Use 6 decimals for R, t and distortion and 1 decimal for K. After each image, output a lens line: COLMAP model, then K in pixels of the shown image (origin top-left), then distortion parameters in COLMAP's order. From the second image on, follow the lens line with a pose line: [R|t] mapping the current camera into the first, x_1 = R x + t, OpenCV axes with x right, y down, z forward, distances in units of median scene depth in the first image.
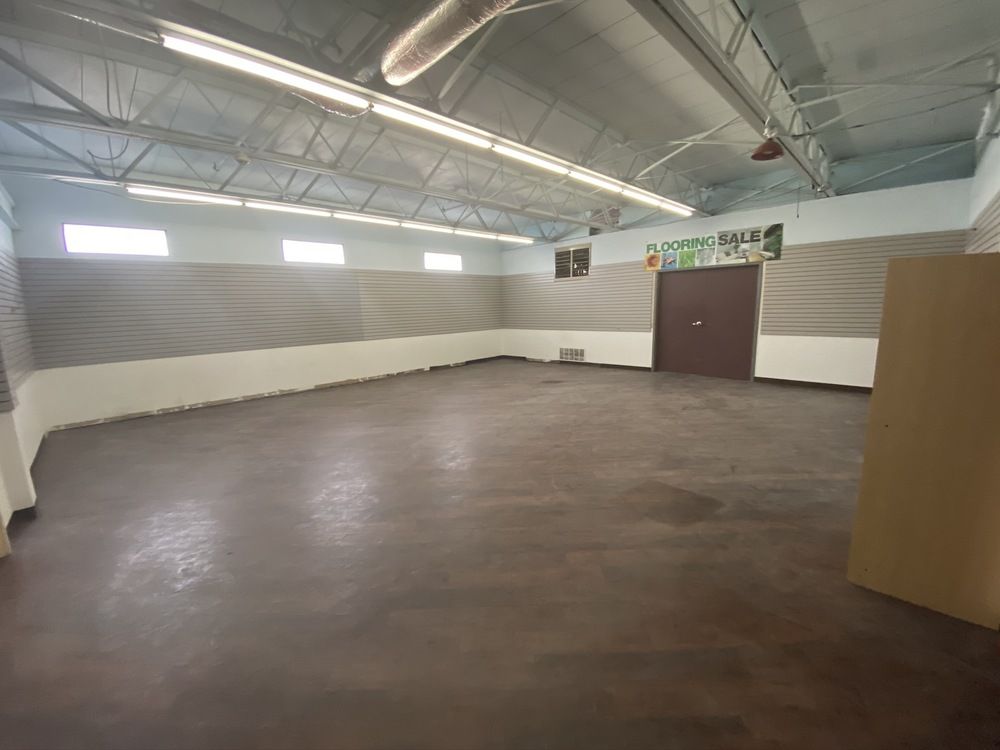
lens RADIAL K [[399.2, 0, 498.0], [0, 399.2, 370.7], [0, 0, 1]] dist [0.019149, -0.019638]
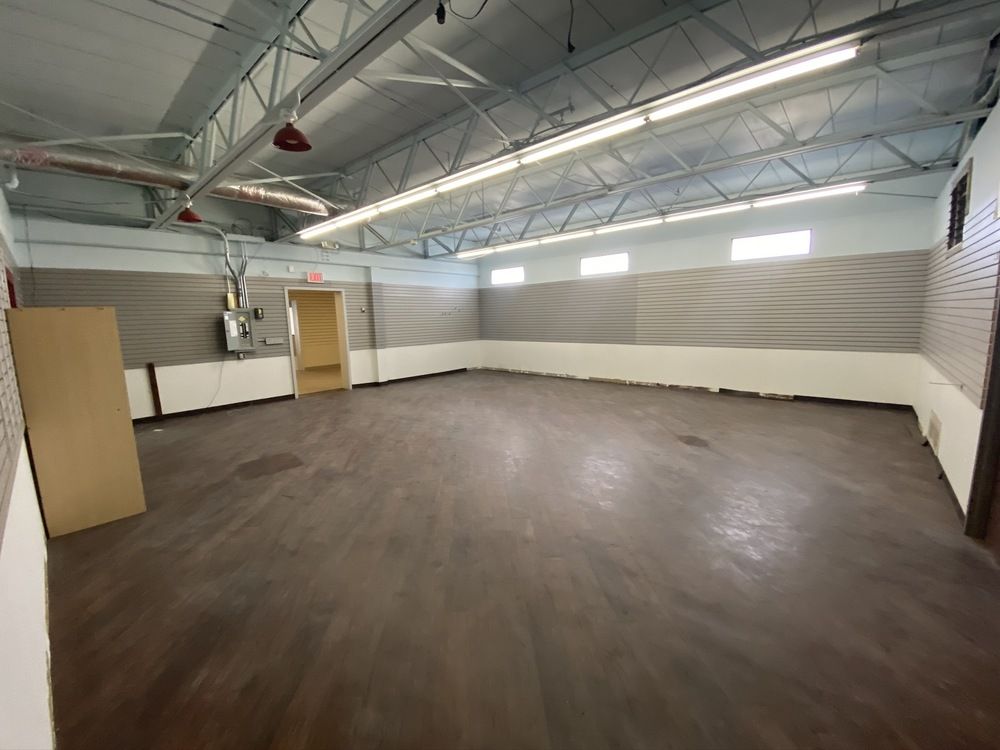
lens RADIAL K [[399.2, 0, 498.0], [0, 399.2, 370.7], [0, 0, 1]] dist [0.019149, -0.019638]
pose [[0.063271, 0.164794, -0.984297, 1.100146], [-0.139663, 0.978029, 0.154768, -0.202363], [0.988176, 0.127678, 0.084896, 0.989683]]
